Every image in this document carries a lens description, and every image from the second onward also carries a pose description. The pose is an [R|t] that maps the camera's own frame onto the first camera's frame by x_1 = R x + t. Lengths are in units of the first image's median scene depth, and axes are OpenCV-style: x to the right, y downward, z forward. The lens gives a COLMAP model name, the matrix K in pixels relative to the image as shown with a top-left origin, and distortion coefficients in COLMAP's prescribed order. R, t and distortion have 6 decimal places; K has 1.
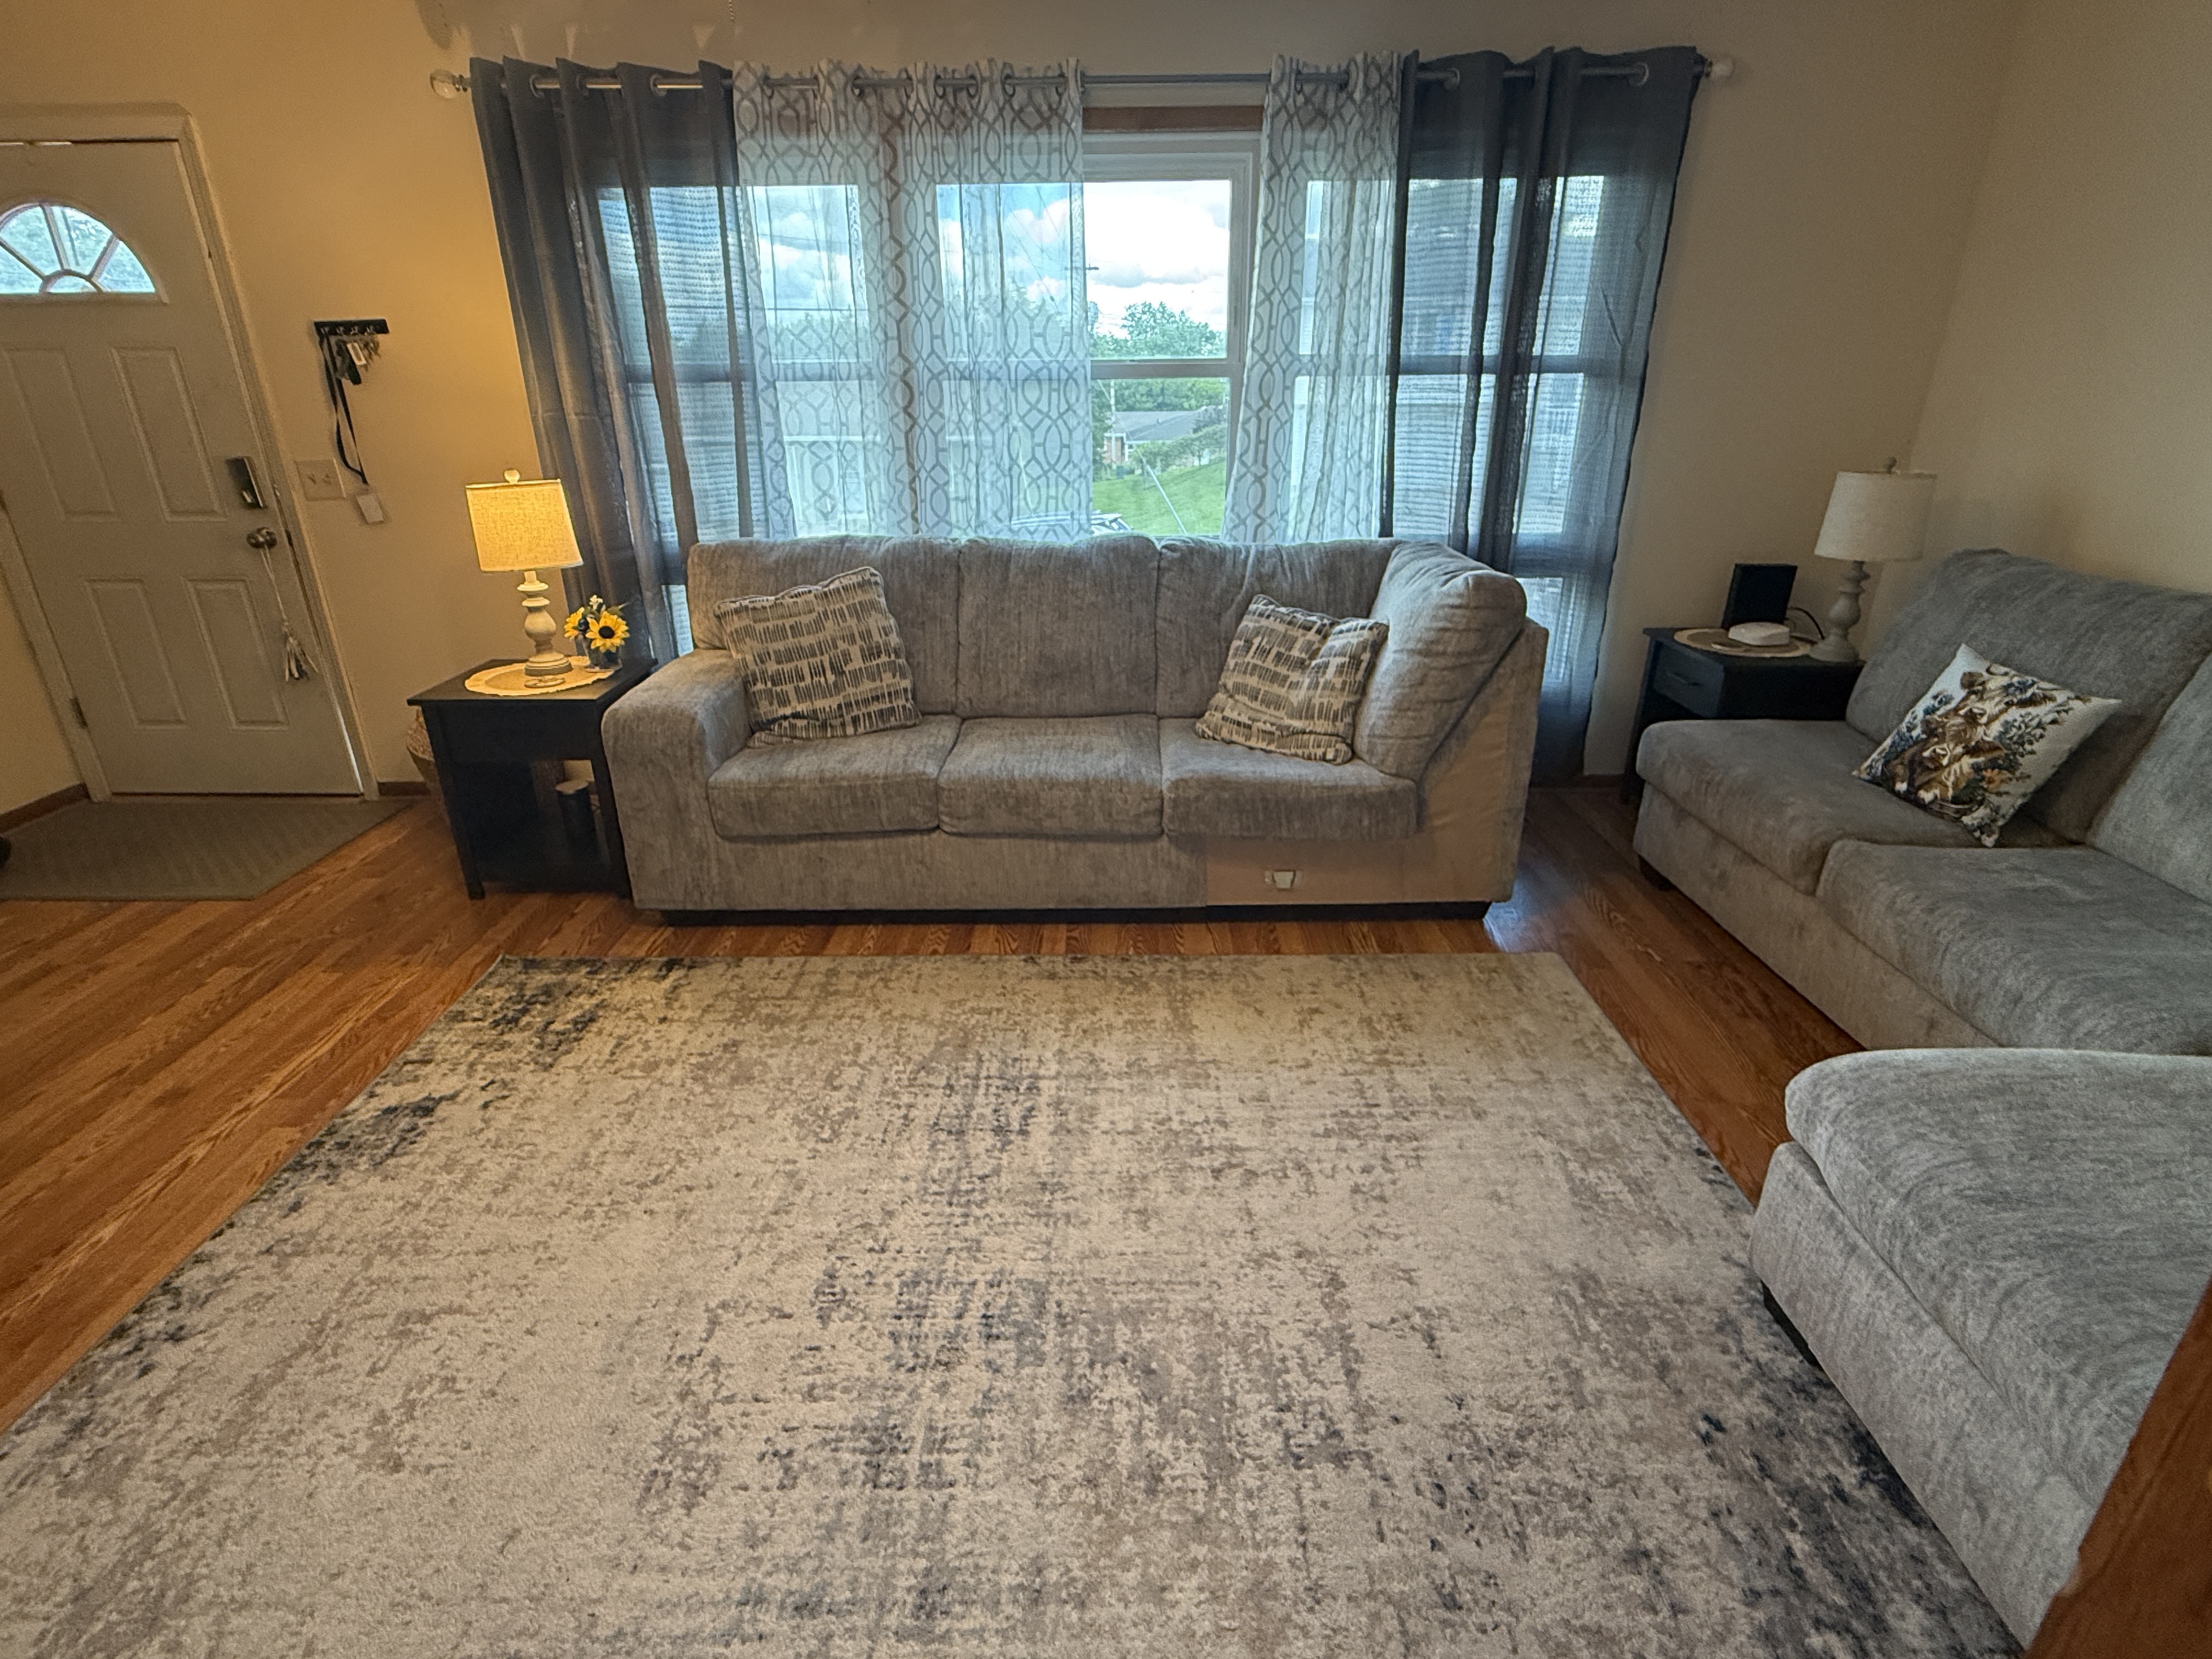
lens RADIAL K [[1100.5, 0, 1105.3], [0, 1100.5, 828.6], [0, 0, 1]] dist [-0.000149, 0.000436]
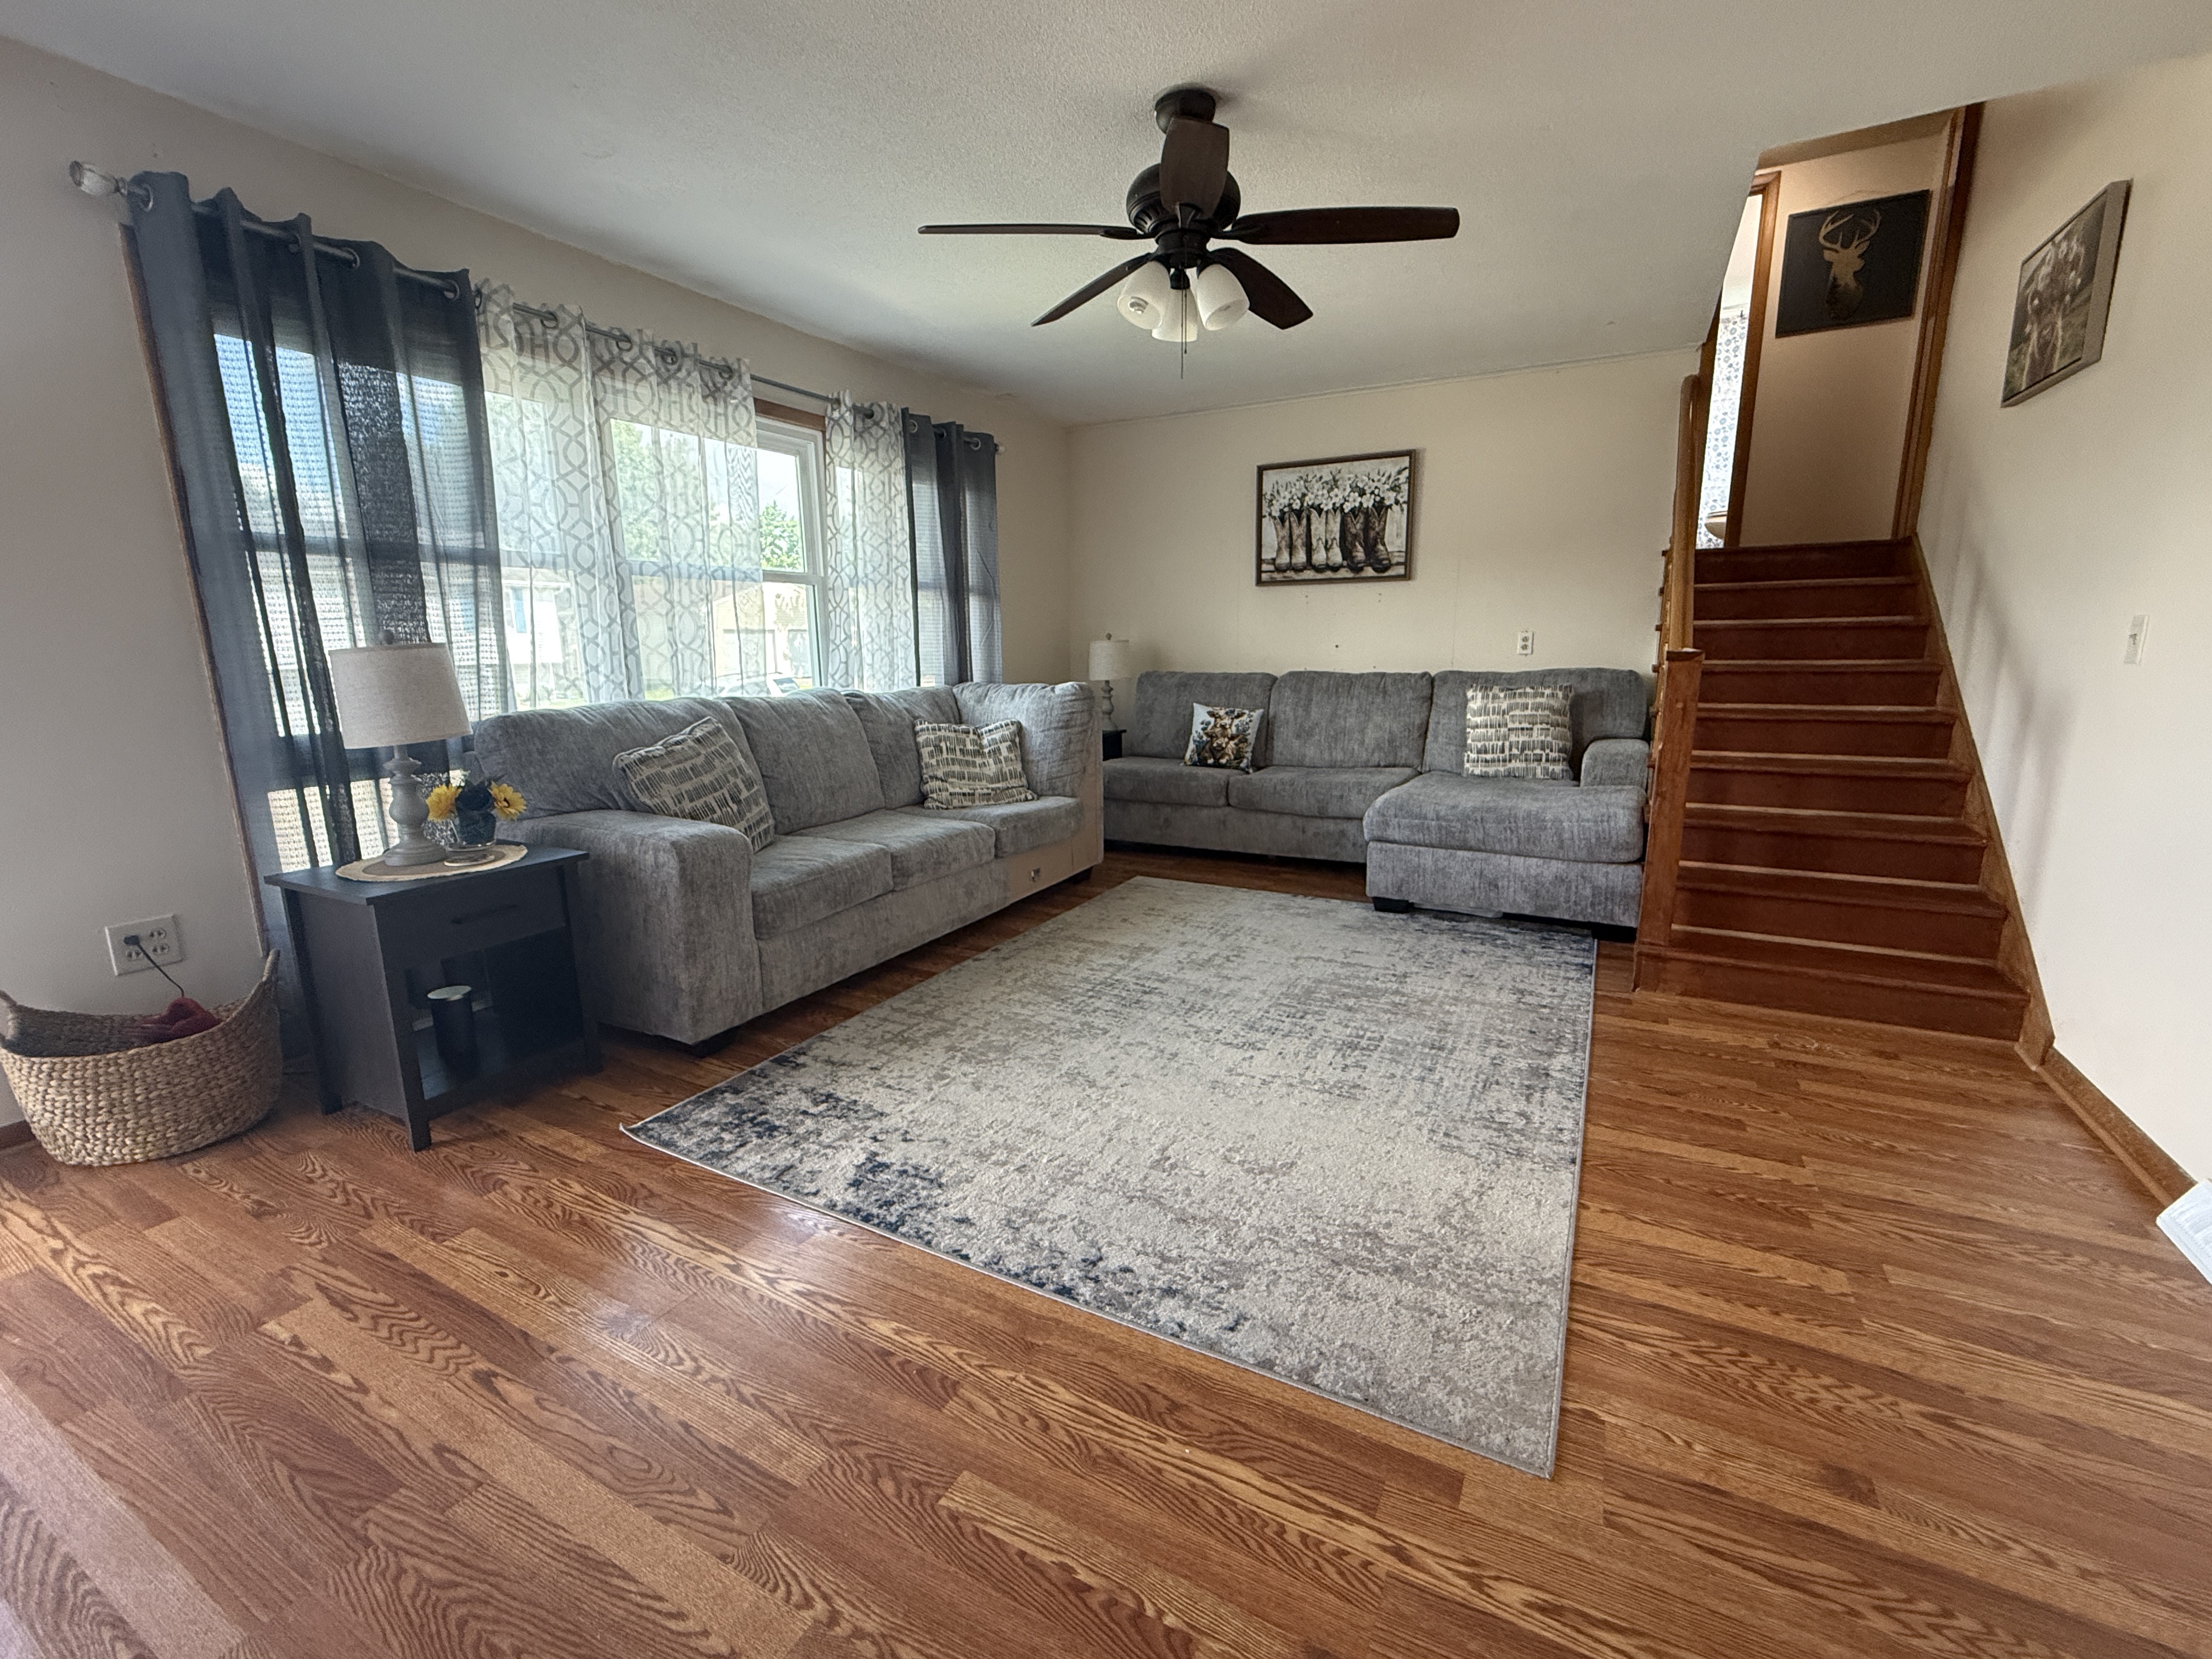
lens RADIAL K [[948.8, 0, 1106.8], [0, 948.8, 830.7], [0, 0, 1]] dist [-0.001169, -0.000354]
pose [[0.465018, -0.170745, 0.868680, -1.149069], [0.341475, 0.939889, 0.001945, 0.021251], [-0.816794, 0.295728, 0.495370, 0.244454]]
